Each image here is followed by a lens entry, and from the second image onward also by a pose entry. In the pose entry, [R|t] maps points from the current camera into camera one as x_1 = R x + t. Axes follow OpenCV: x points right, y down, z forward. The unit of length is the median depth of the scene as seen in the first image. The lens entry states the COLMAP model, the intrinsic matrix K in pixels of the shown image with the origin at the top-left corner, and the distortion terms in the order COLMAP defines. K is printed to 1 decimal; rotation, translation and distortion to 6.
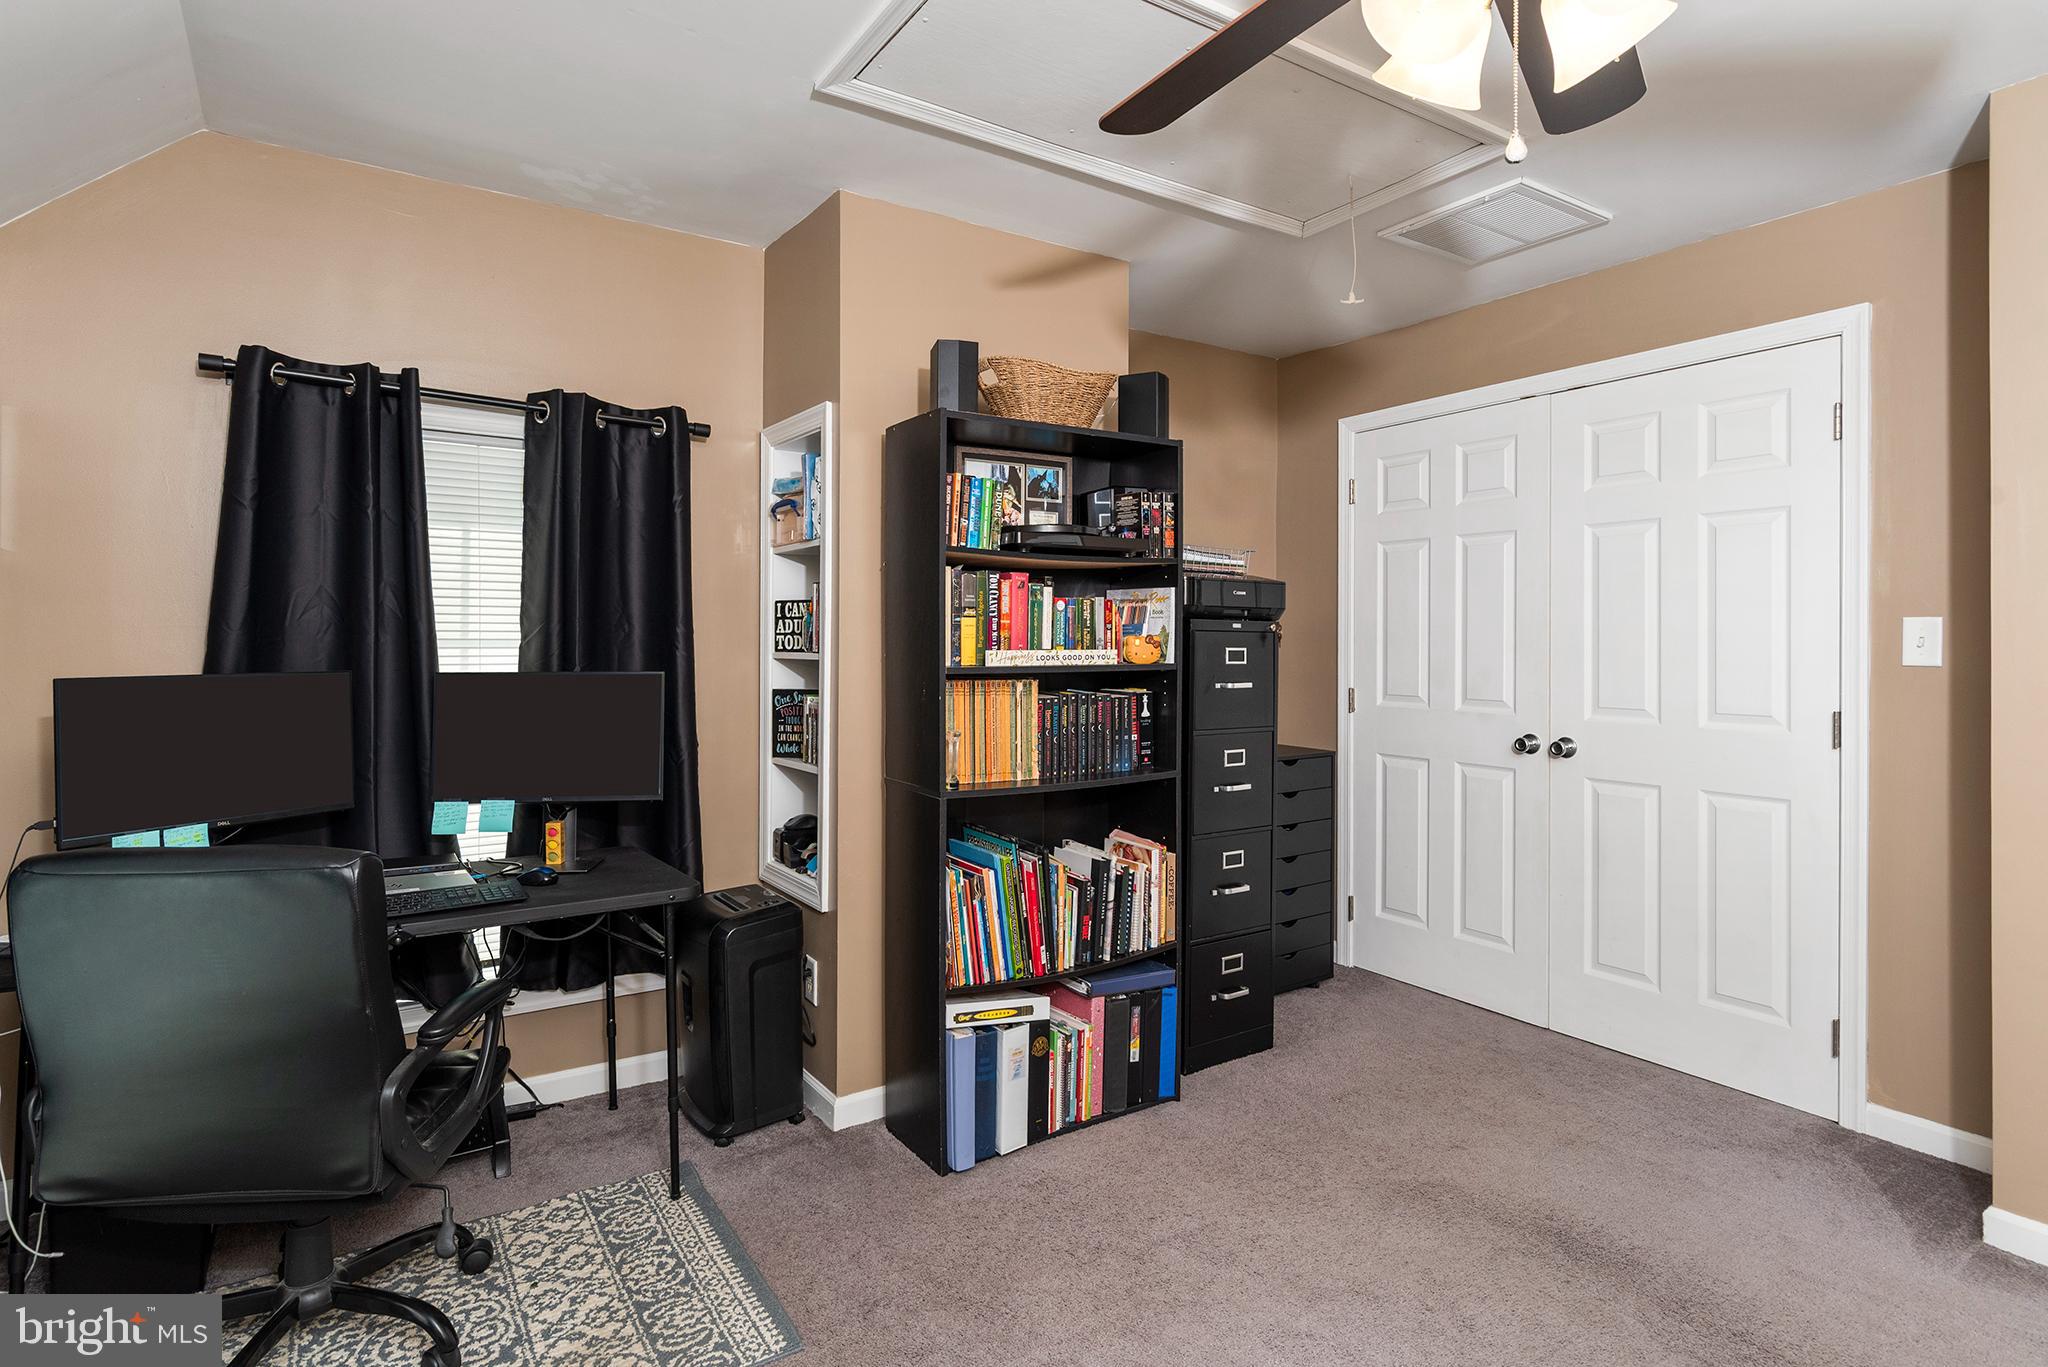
lens RADIAL K [[1008.0, 0, 1055.4], [0, 1008.0, 641.9], [0, 0, 1]] dist [0.000740, 0.001147]
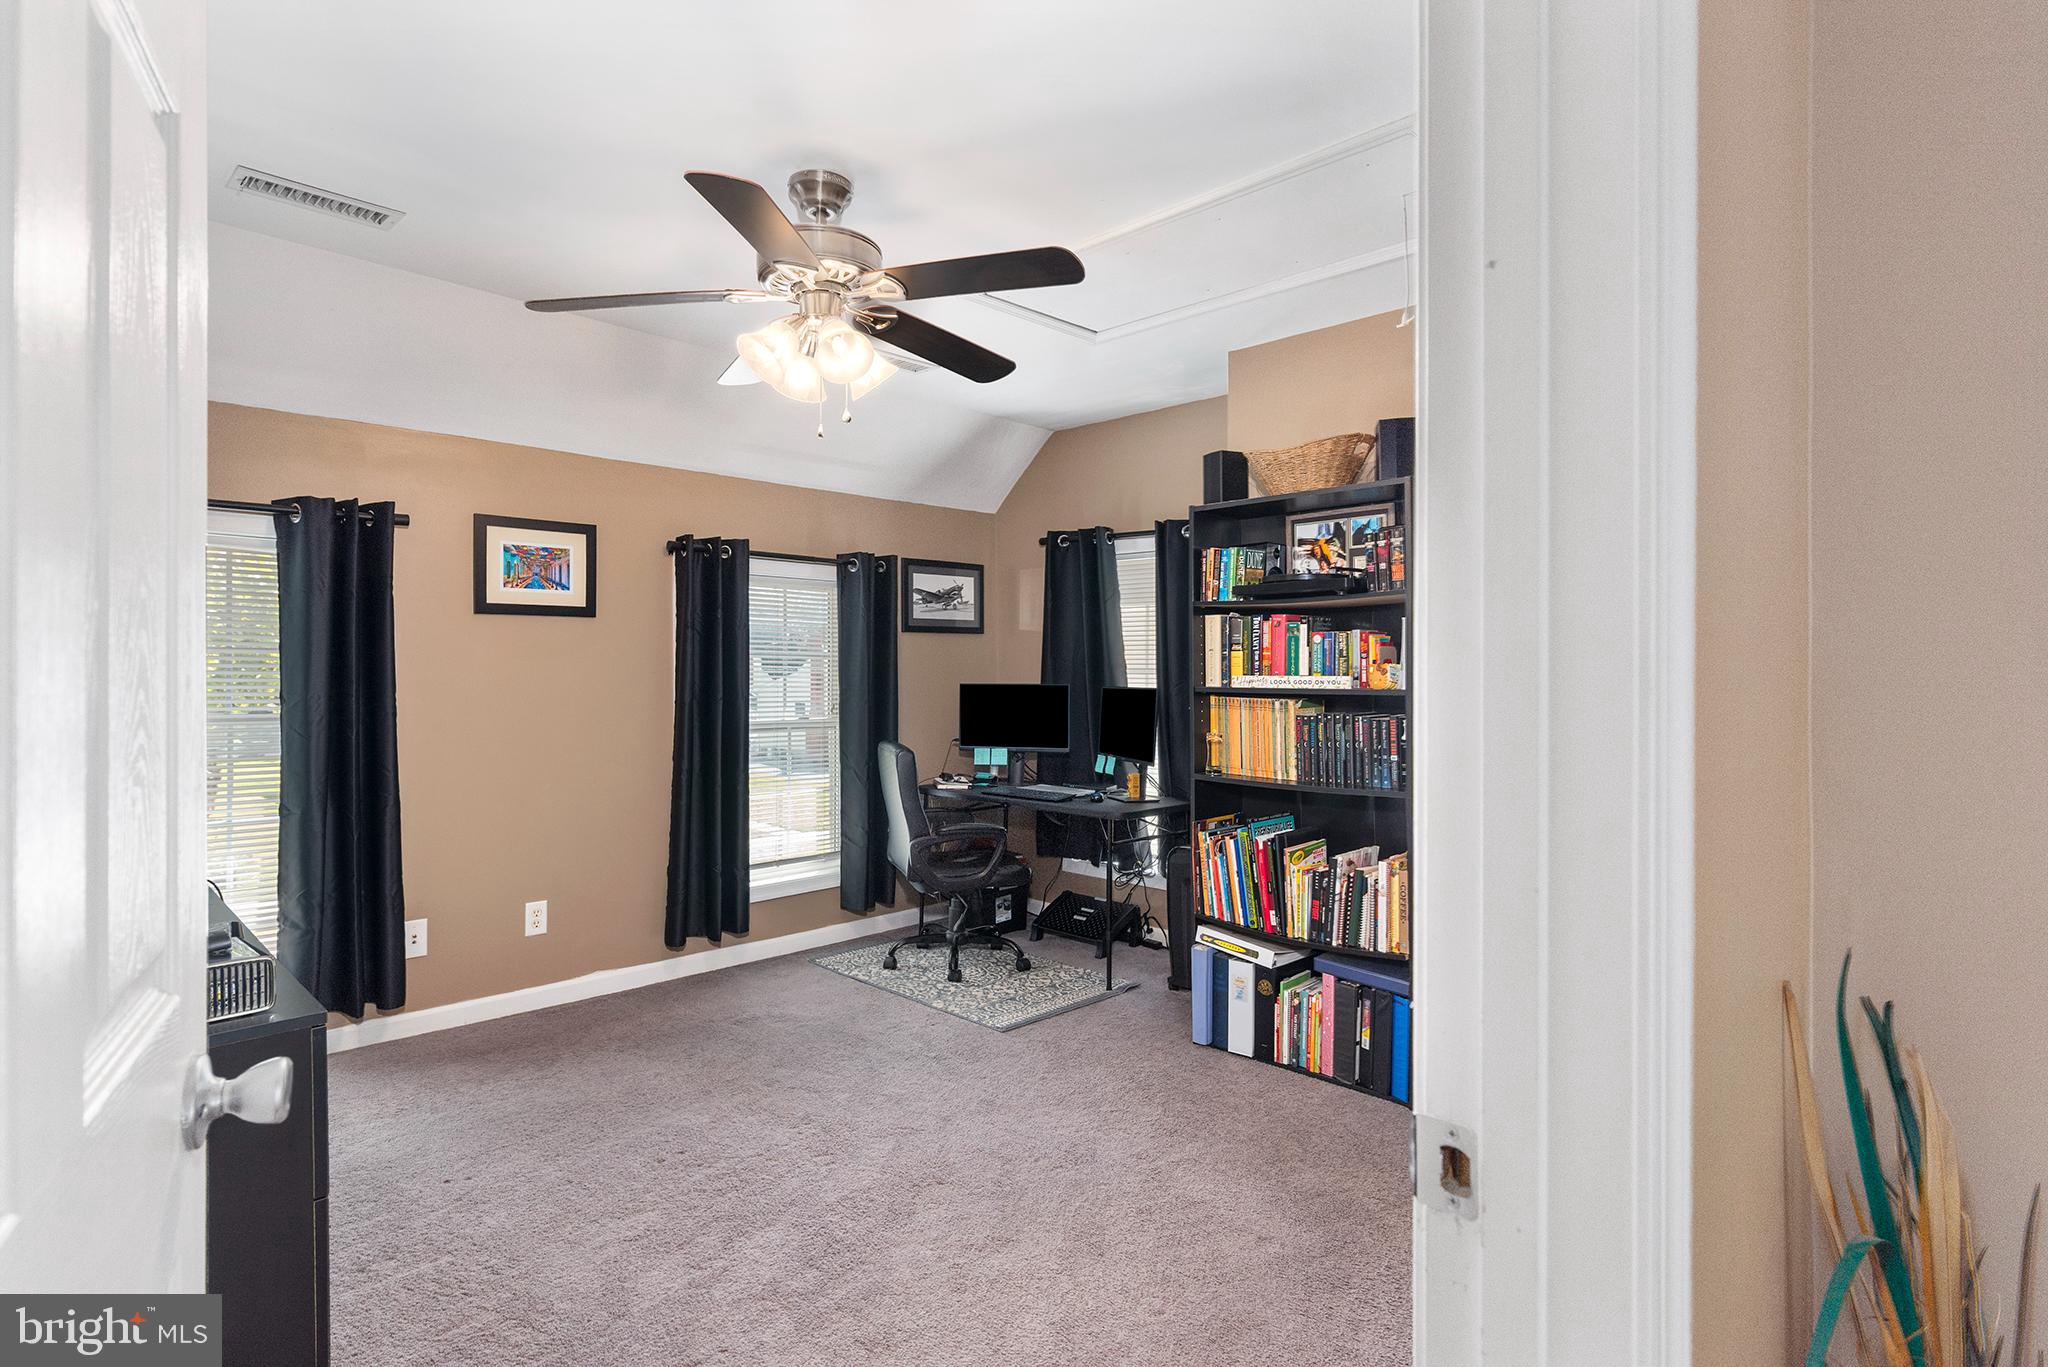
lens RADIAL K [[1008.0, 0, 1023.2], [0, 1008.0, 675.2], [0, 0, 1]] dist [0.000740, 0.001147]
pose [[0.242041, 0.003202, -0.970261, 1.098834], [-0.004725, 0.999987, 0.002121, 0.006206], [0.970254, 0.004071, 0.242053, 0.379330]]
